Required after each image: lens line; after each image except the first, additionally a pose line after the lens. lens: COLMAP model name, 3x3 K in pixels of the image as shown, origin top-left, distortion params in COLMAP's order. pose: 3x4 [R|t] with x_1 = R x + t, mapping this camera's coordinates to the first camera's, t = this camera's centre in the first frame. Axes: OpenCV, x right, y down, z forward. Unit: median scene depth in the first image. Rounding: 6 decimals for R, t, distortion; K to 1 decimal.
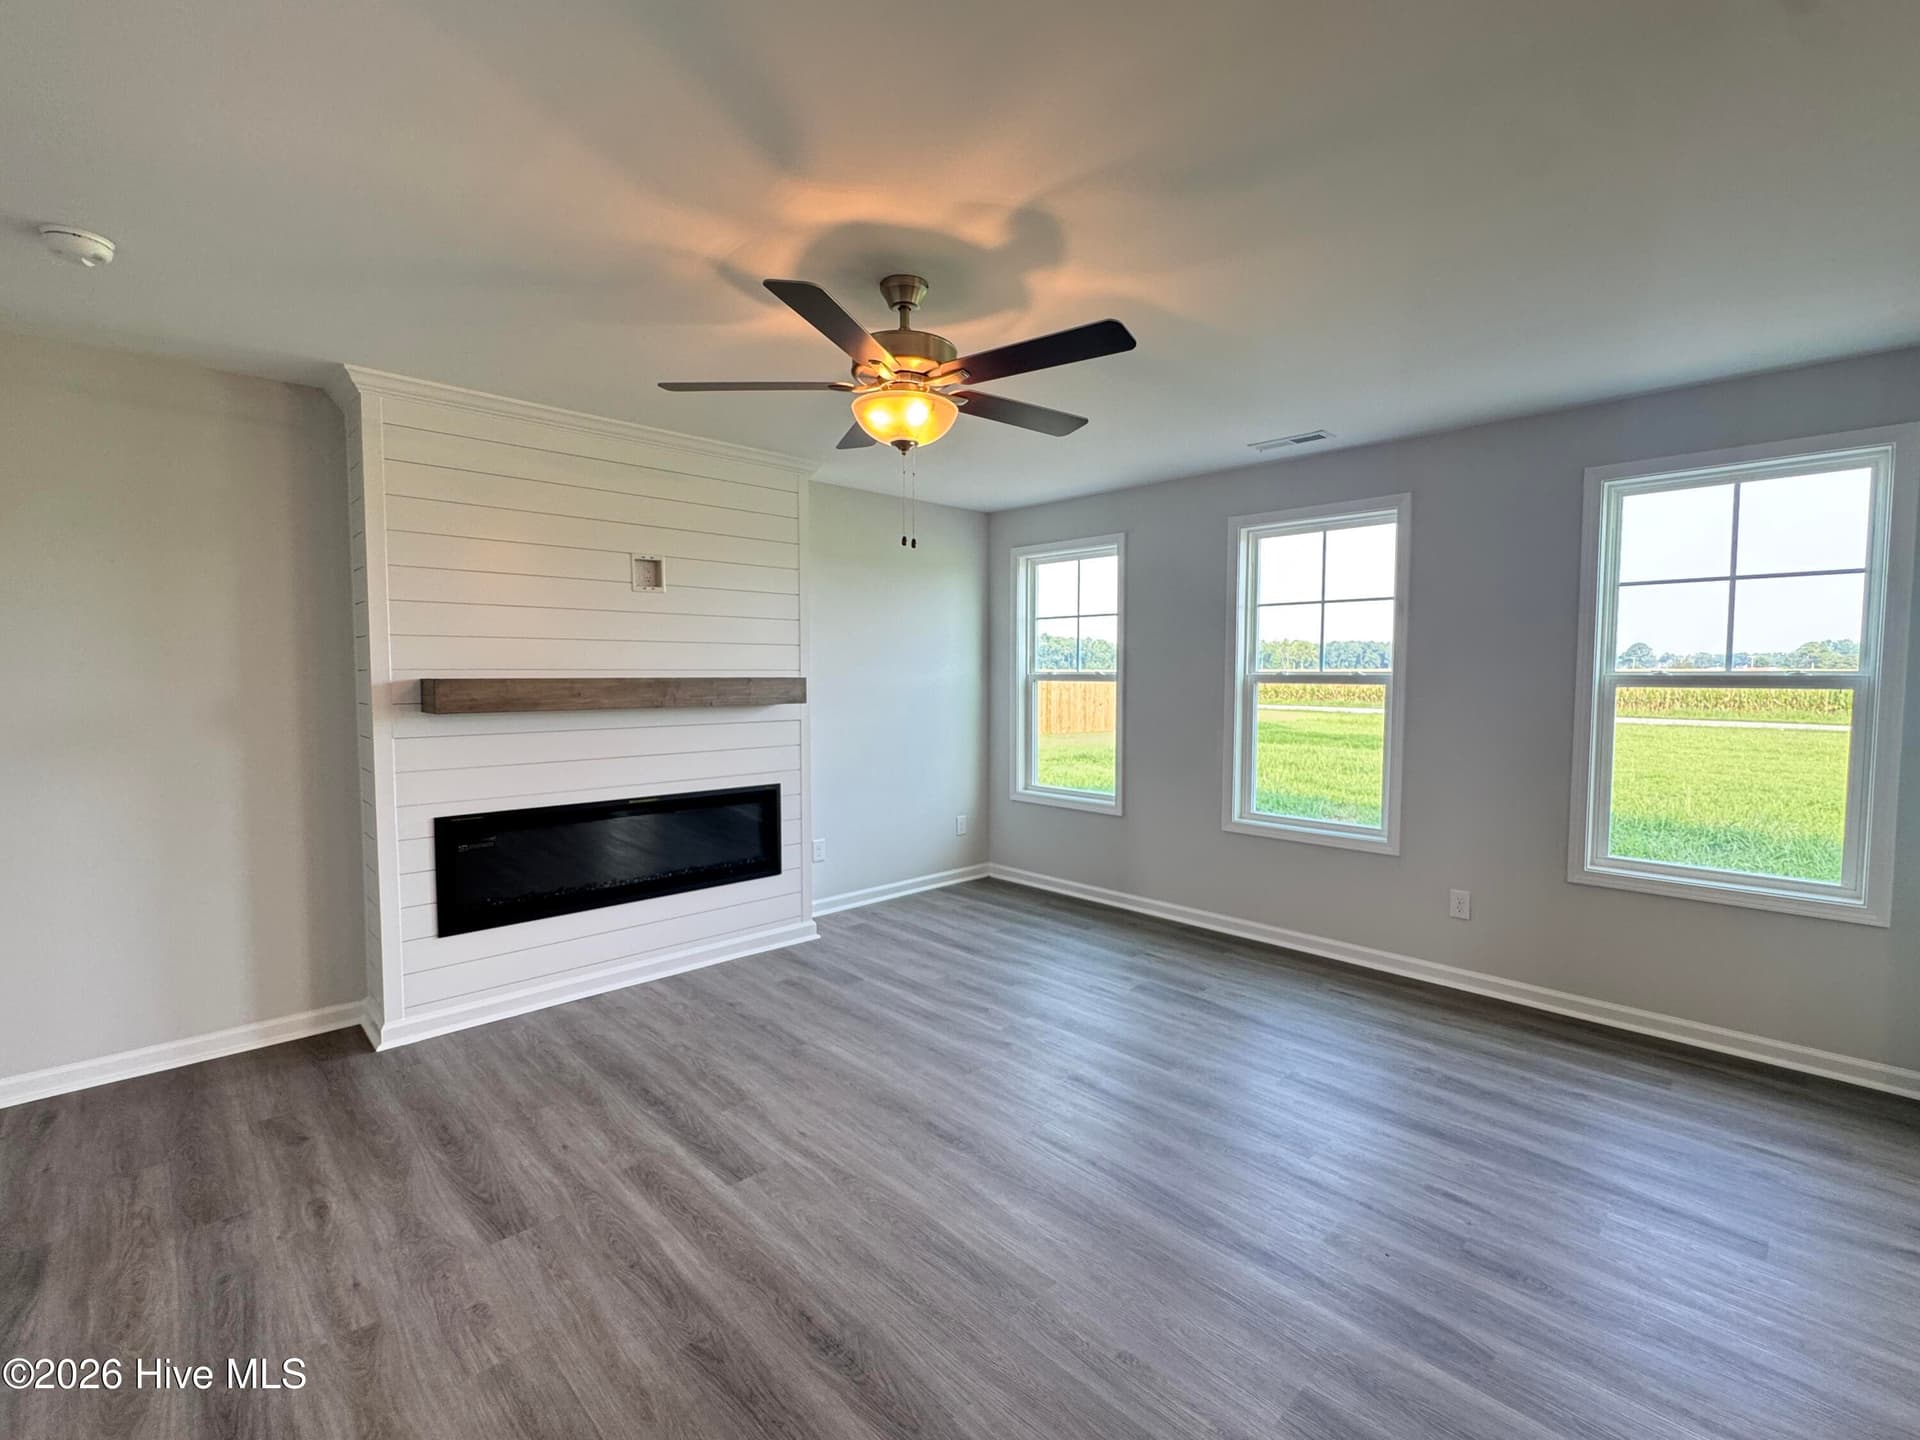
lens RADIAL K [[1384.5, 0, 970.0], [0, 1384.5, 726.0], [0, 0, 1]] dist [0.051911, -0.042659]
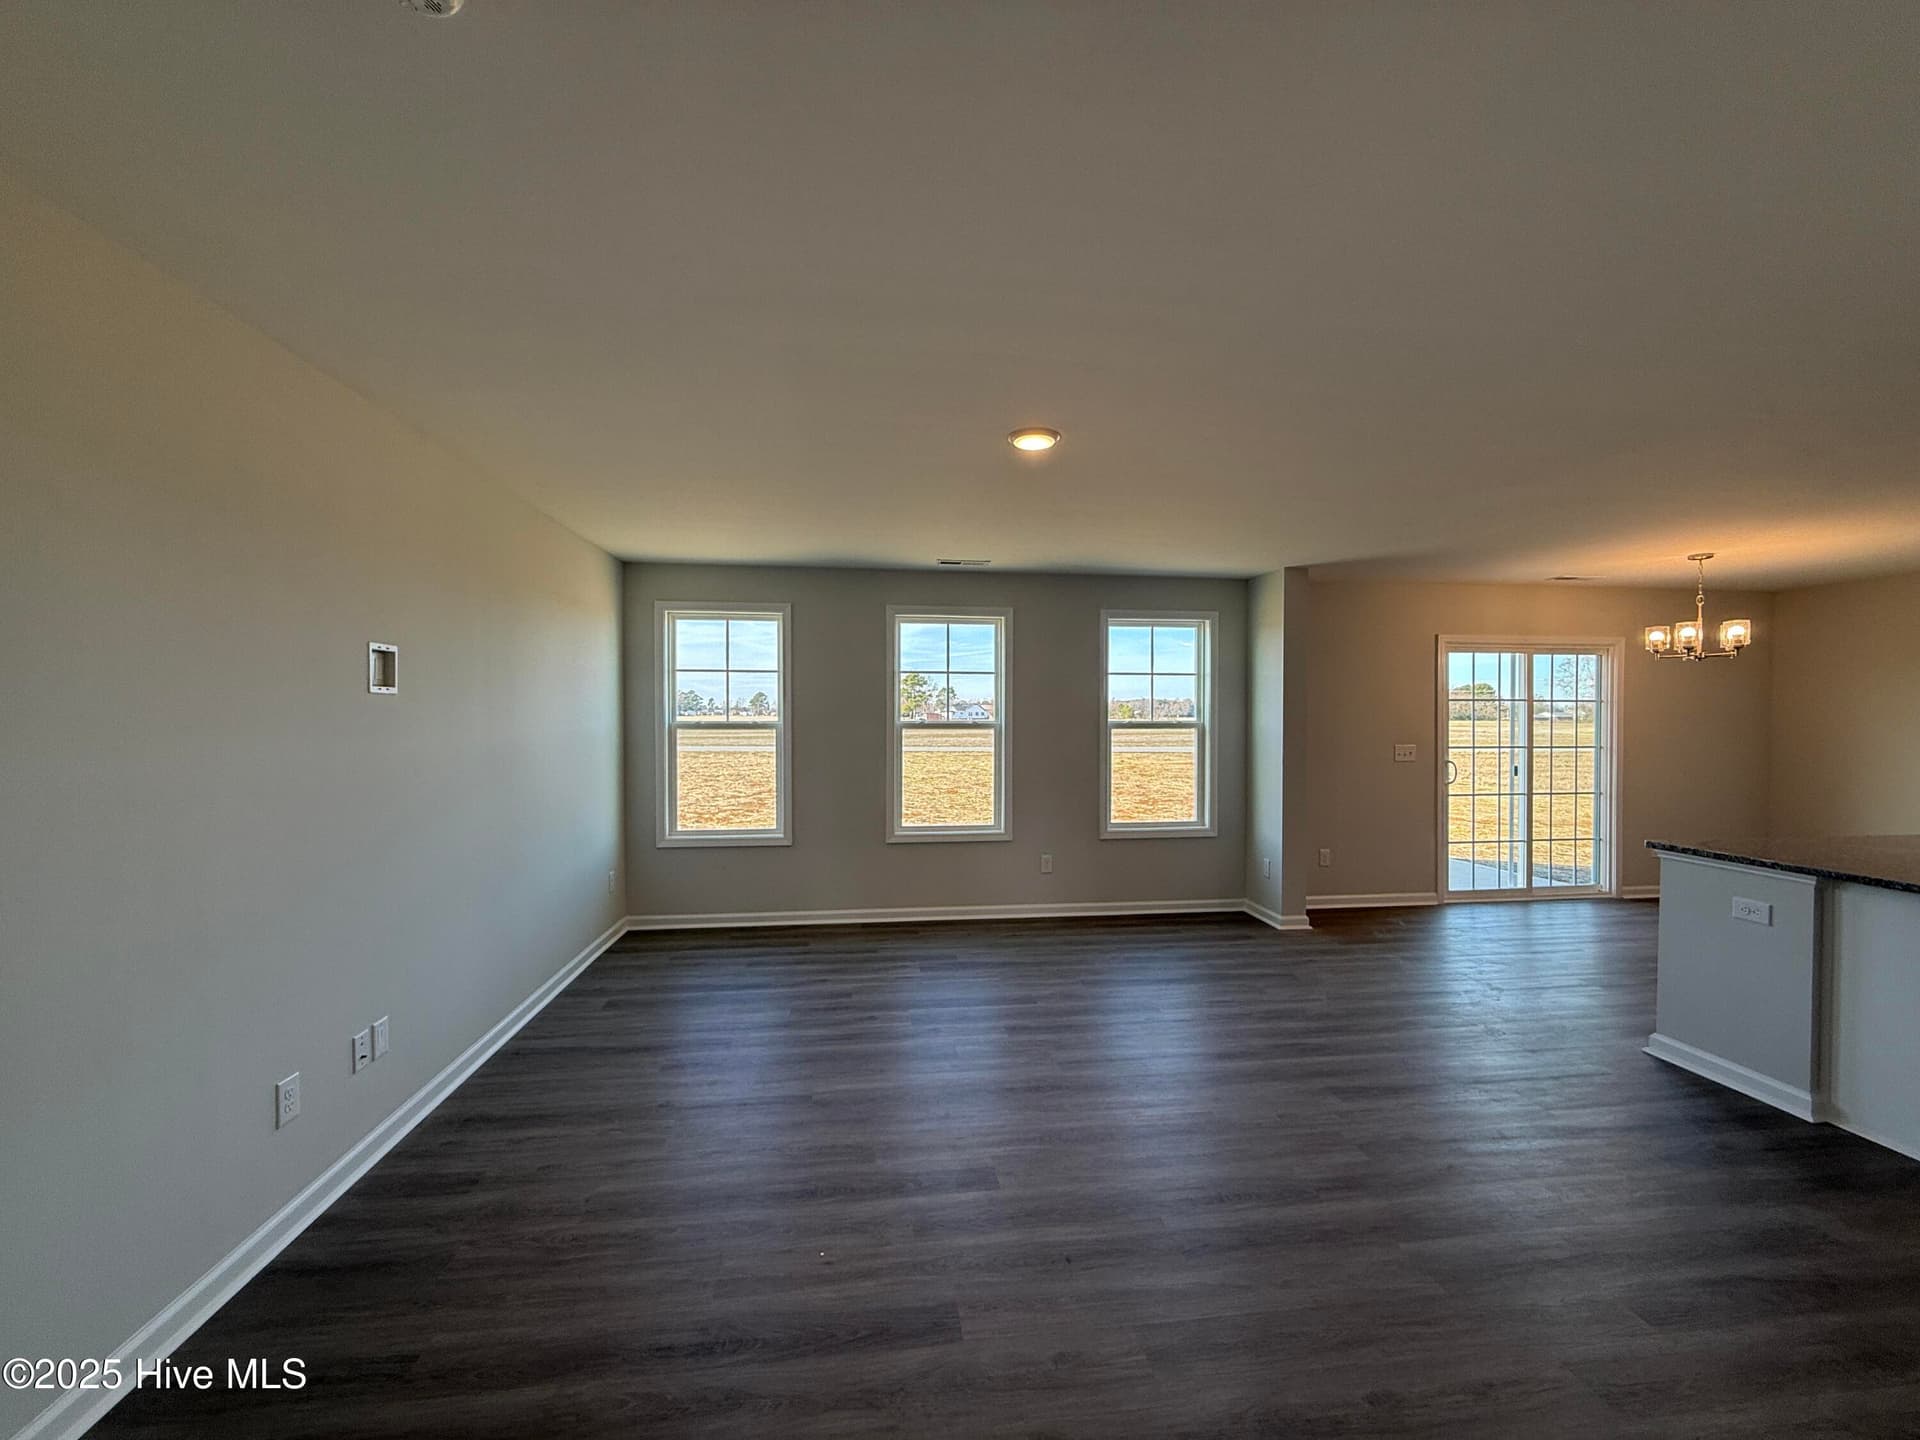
lens RADIAL K [[725.0, 0, 953.3], [0, 725.0, 714.1], [0, 0, 1]] dist [0.002429, 0.000040]
pose [[0.417380, 0.005195, 0.908717, -0.391095], [0.037880, 0.999015, -0.023109, -0.025778], [-0.907942, 0.044067, 0.416772, 0.619936]]
